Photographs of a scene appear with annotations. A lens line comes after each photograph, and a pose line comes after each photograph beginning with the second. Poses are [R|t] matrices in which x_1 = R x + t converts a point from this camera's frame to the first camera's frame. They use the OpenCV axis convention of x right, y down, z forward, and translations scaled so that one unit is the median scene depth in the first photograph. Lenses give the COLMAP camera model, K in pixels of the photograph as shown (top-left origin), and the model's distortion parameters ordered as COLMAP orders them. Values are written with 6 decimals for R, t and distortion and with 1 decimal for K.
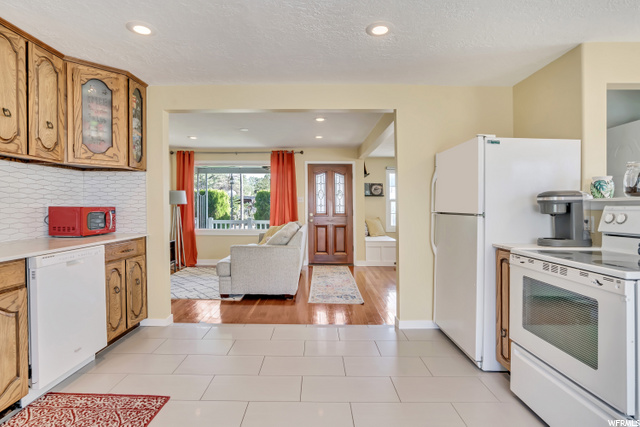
lens RADIAL K [[331.3, 0, 317.9], [0, 331.3, 198.7], [0, 0, 1]] dist [0.001091, 0.001374]
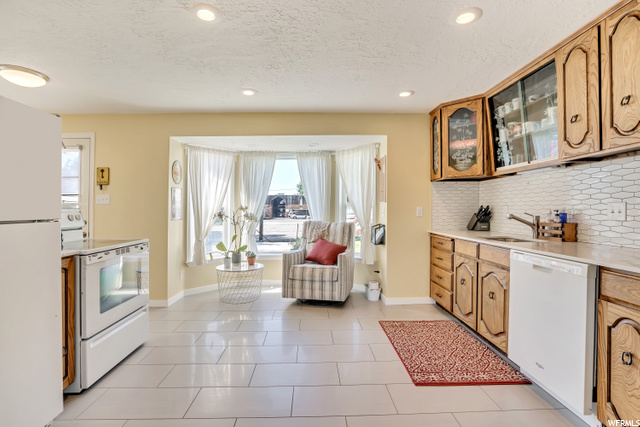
lens RADIAL K [[331.3, 0, 317.9], [0, 331.3, 198.7], [0, 0, 1]] dist [0.001091, 0.001374]
pose [[-0.999688, 0.000775, -0.024985, -0.031771], [0.002296, 0.998141, -0.060896, 0.017886], [0.024891, -0.060934, -0.997831, 0.650813]]
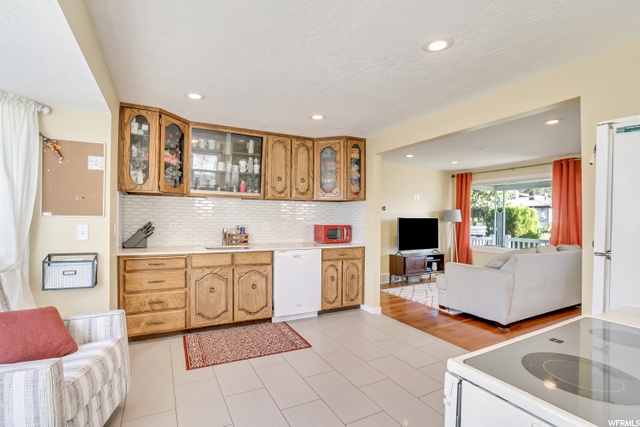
lens RADIAL K [[306.9, 0, 320.0], [0, 306.9, 213.5], [0, 0, 1]] dist [-0.027570, 0.000200]
pose [[0.483070, -0.011954, -0.875500, 0.265518], [0.012070, 0.999903, -0.006993, -0.010093], [0.875499, -0.007189, 0.483167, 0.101196]]
